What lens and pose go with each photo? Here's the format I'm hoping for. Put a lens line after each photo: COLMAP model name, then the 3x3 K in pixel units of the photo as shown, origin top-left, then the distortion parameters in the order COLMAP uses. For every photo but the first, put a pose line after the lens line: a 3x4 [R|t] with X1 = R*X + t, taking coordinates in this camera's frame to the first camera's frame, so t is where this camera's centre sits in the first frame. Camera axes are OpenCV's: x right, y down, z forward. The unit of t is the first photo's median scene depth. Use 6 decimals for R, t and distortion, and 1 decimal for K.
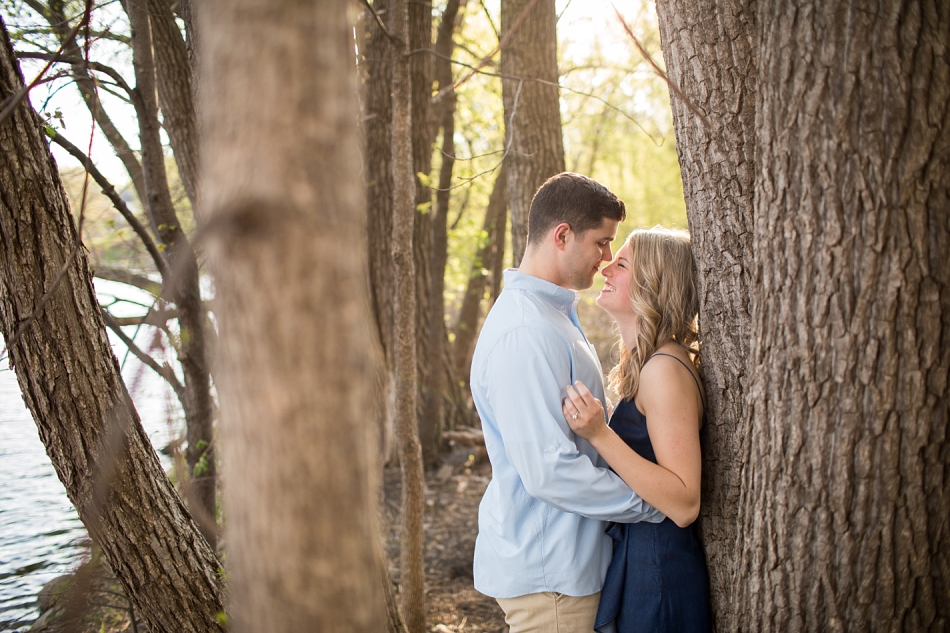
lens RADIAL K [[934.2, 0, 476.6], [0, 934.2, 318.1], [0, 0, 1]] dist [-0.045176, 0.000000]
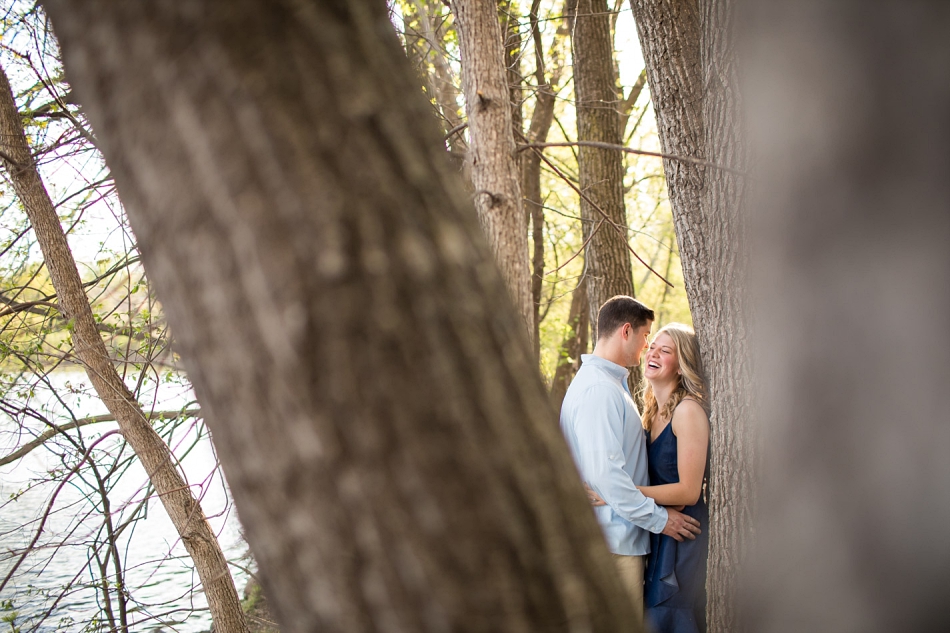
lens RADIAL K [[934.2, 0, 473.1], [0, 934.2, 319.8], [0, 0, 1]] dist [-0.045176, 0.000000]
pose [[0.995395, -0.018518, -0.094052, -0.009996], [0.009426, 0.995316, -0.096215, 0.064421], [0.095393, 0.094885, 0.990907, -0.983808]]
